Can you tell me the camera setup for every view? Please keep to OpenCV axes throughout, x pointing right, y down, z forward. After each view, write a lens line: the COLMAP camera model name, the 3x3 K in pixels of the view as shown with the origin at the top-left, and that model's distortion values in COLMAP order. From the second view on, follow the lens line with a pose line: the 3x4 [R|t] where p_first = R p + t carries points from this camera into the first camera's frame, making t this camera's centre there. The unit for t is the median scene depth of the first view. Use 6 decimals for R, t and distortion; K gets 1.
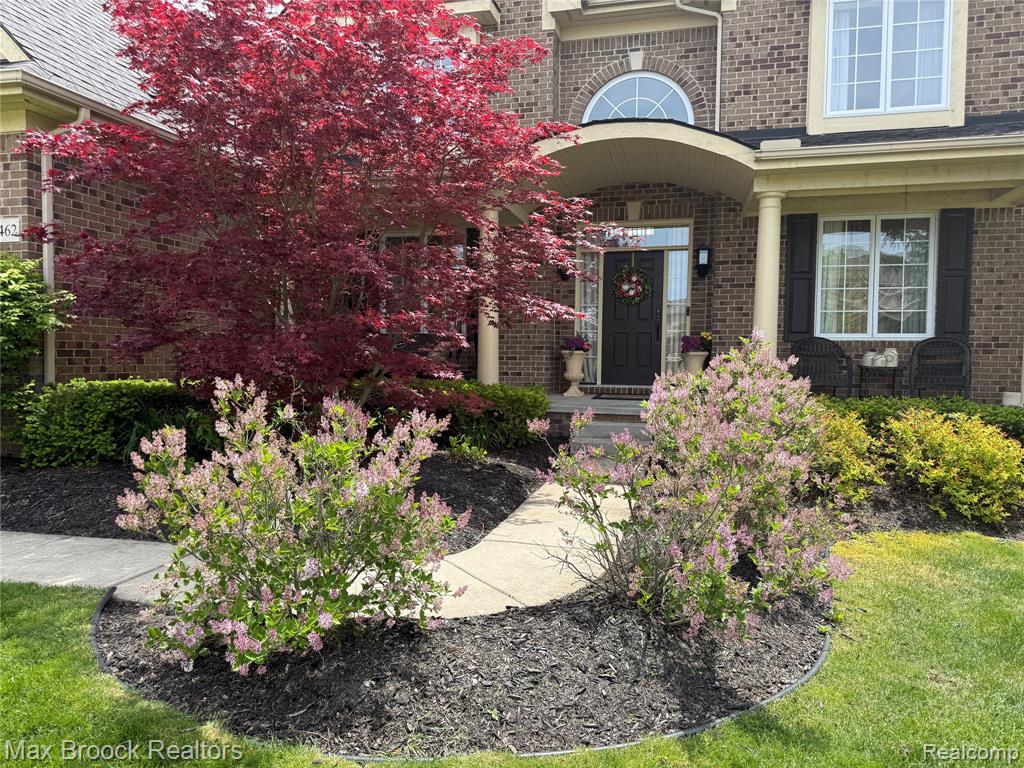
lens RADIAL K [[704.2, 0, 505.1], [0, 704.2, 389.3], [0, 0, 1]] dist [0.017048, -0.004161]
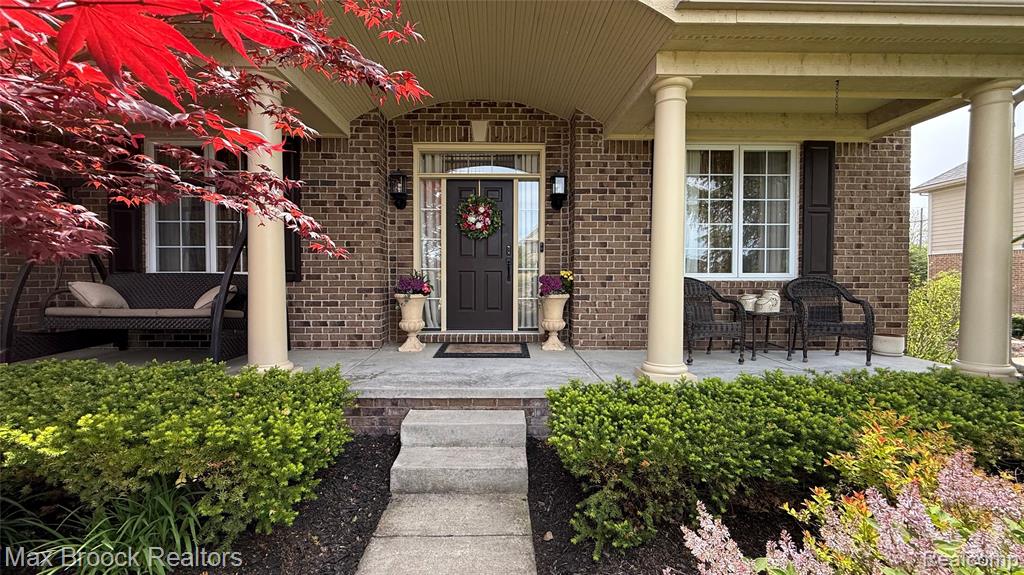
lens RADIAL K [[409.8, 0, 514.0], [0, 409.8, 295.0], [0, 0, 1]] dist [0.003641, 0.000099]
pose [[0.958064, -0.019619, 0.285883, 0.077927], [0.021679, 0.999757, -0.004044, -0.050180], [-0.285734, 0.010072, 0.958256, 0.527045]]
